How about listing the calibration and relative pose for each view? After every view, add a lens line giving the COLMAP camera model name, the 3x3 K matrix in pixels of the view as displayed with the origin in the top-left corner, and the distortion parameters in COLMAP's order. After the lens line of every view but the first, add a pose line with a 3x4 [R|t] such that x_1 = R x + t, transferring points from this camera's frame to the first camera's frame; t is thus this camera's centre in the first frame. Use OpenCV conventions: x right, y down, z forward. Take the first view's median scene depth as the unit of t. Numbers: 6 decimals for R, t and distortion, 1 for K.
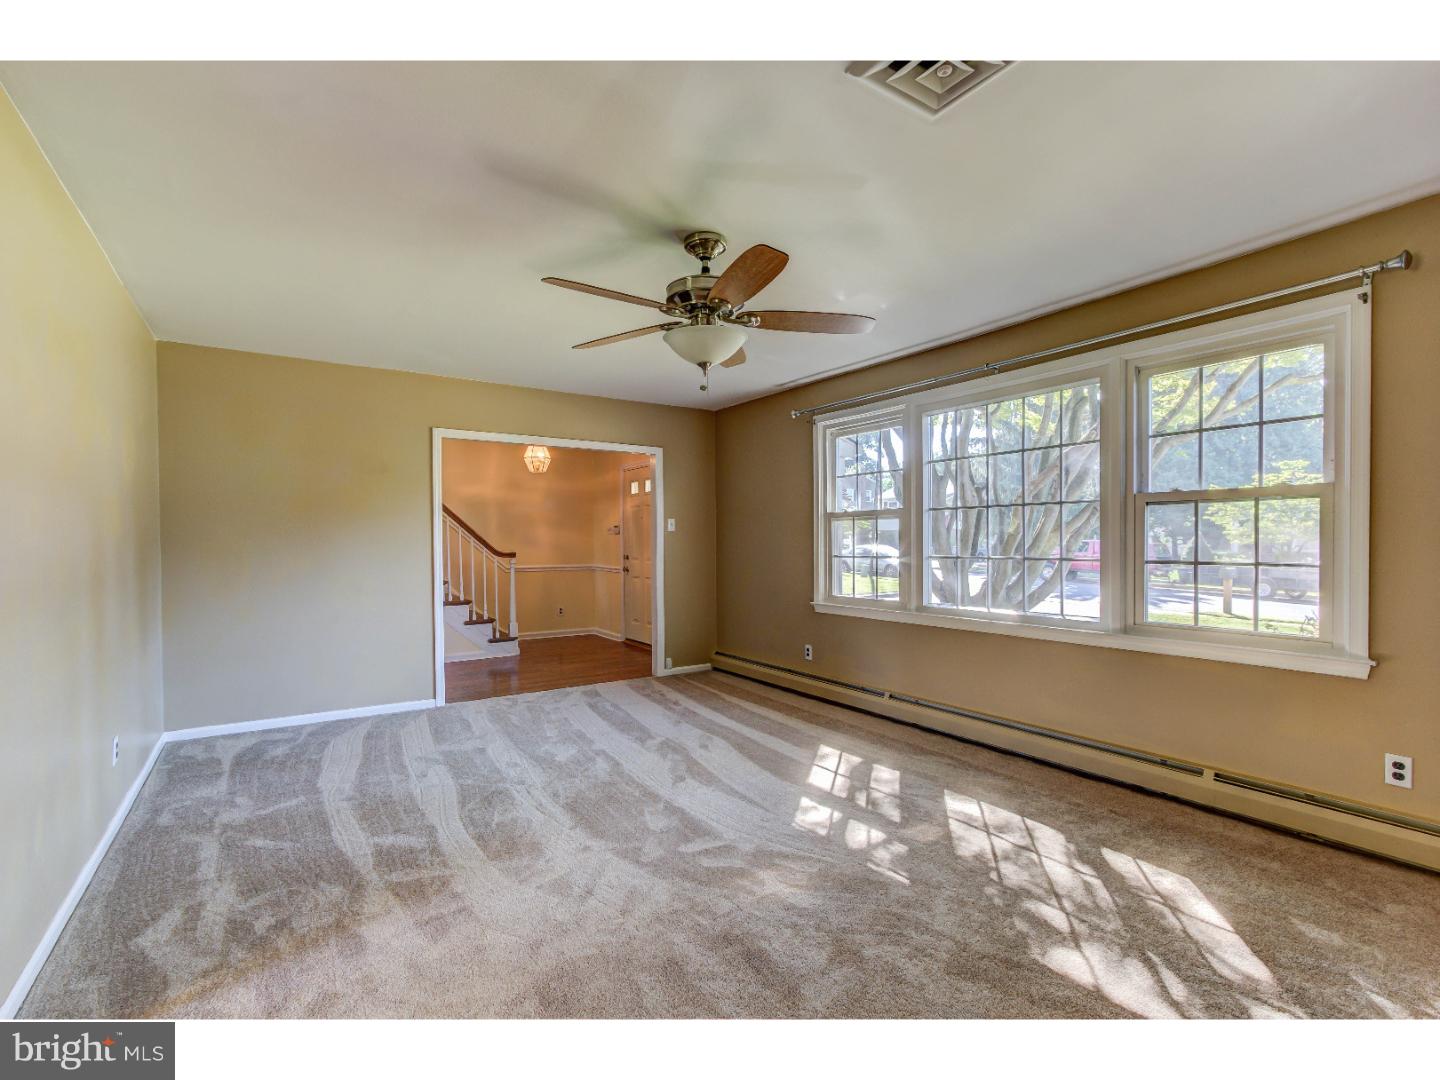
lens RADIAL K [[657.8, 0, 721.3], [0, 657.8, 545.1], [0, 0, 1]] dist [-0.002093, 0.003950]
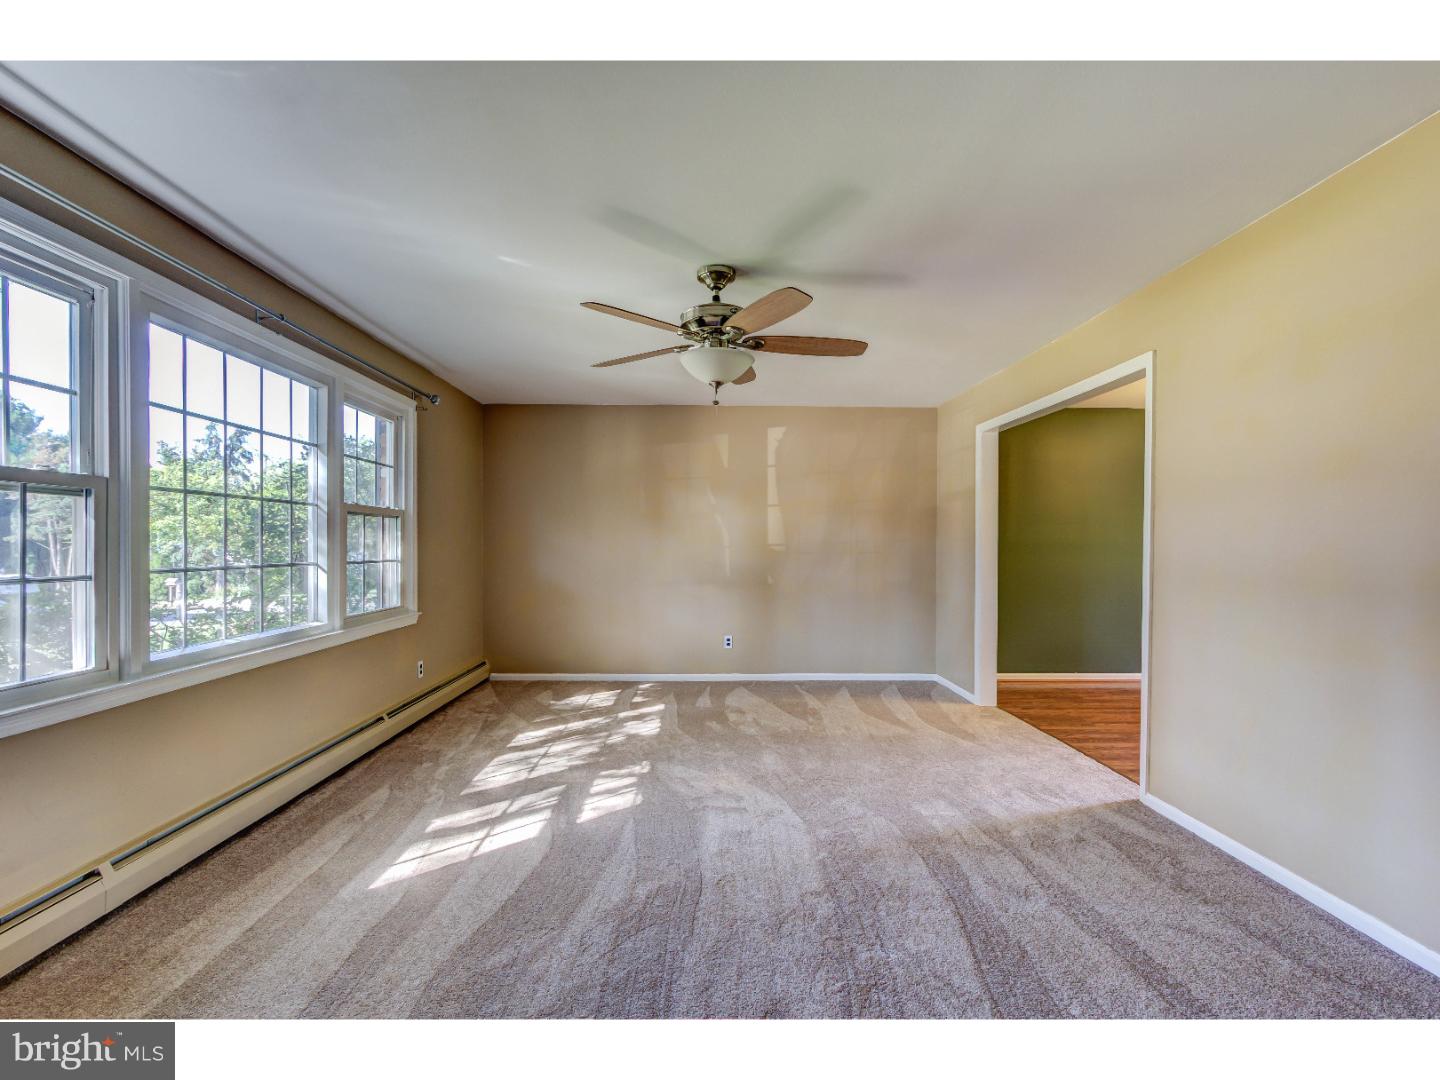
lens RADIAL K [[657.8, 0, 721.5], [0, 657.8, 548.5], [0, 0, 1]] dist [-0.002093, 0.003950]
pose [[-0.841269, -0.000379, 0.540617, -0.600965], [0.004219, 0.999965, 0.007267, -0.006986], [-0.540600, 0.008394, -0.841238, 1.839981]]
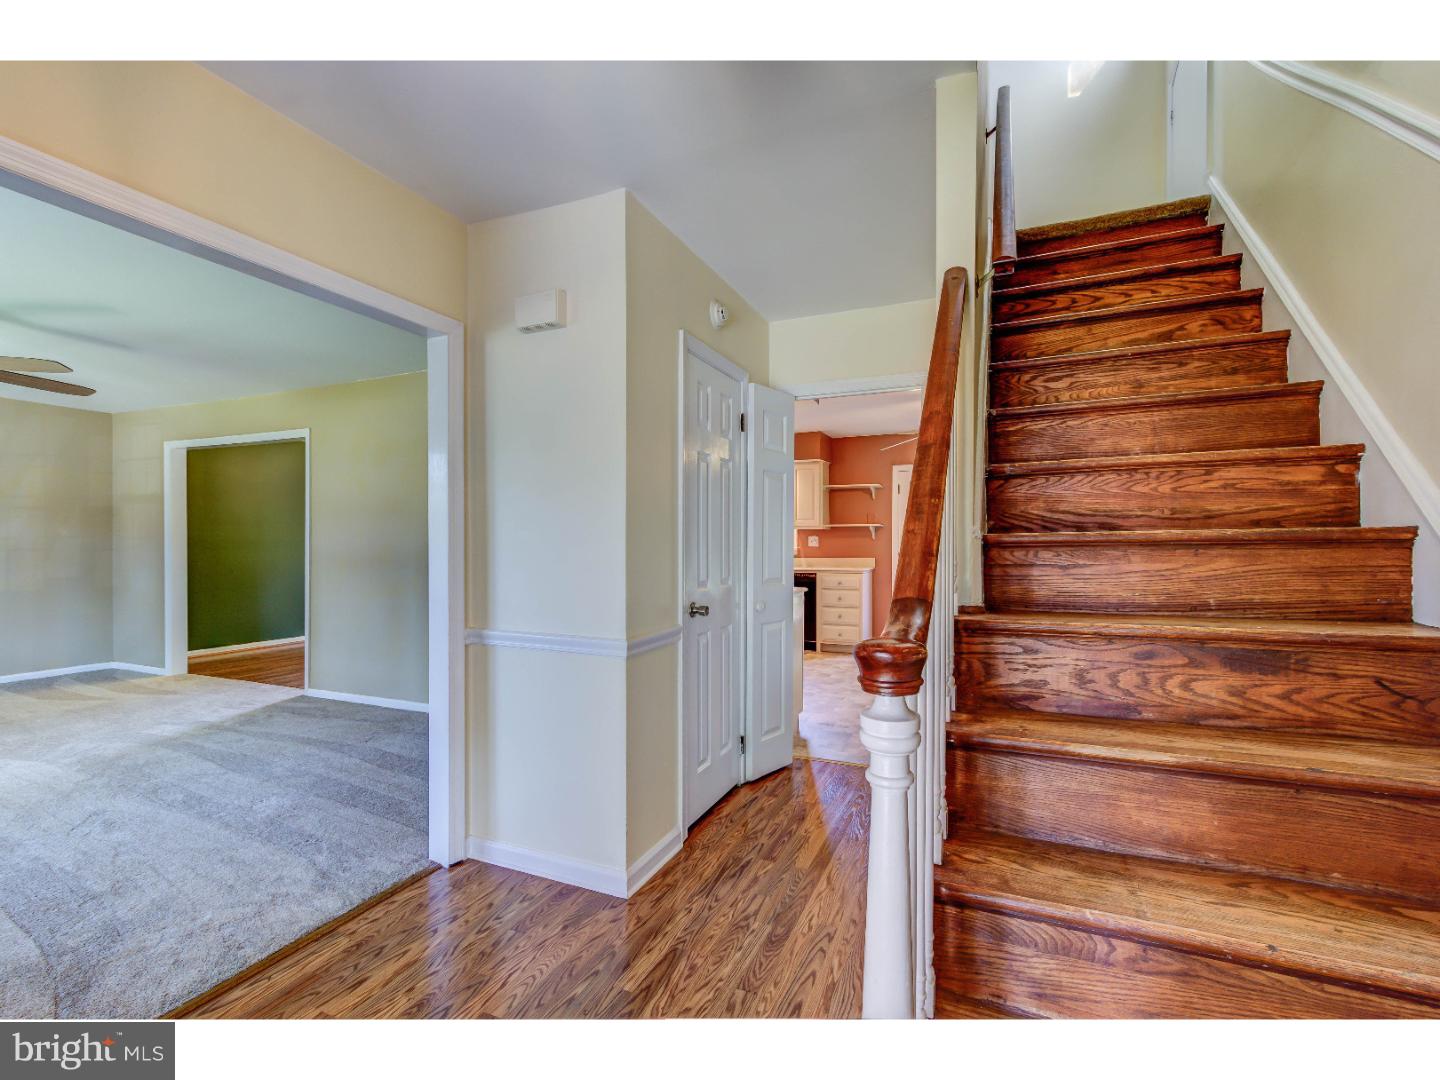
lens RADIAL K [[657.8, 0, 720.4], [0, 657.8, 547.1], [0, 0, 1]] dist [-0.002093, 0.003950]
pose [[-0.845728, 0.005991, -0.533581, -0.599218], [-0.001168, 0.999914, 0.013079, -0.015751], [0.533613, 0.011684, -0.845648, 2.743498]]
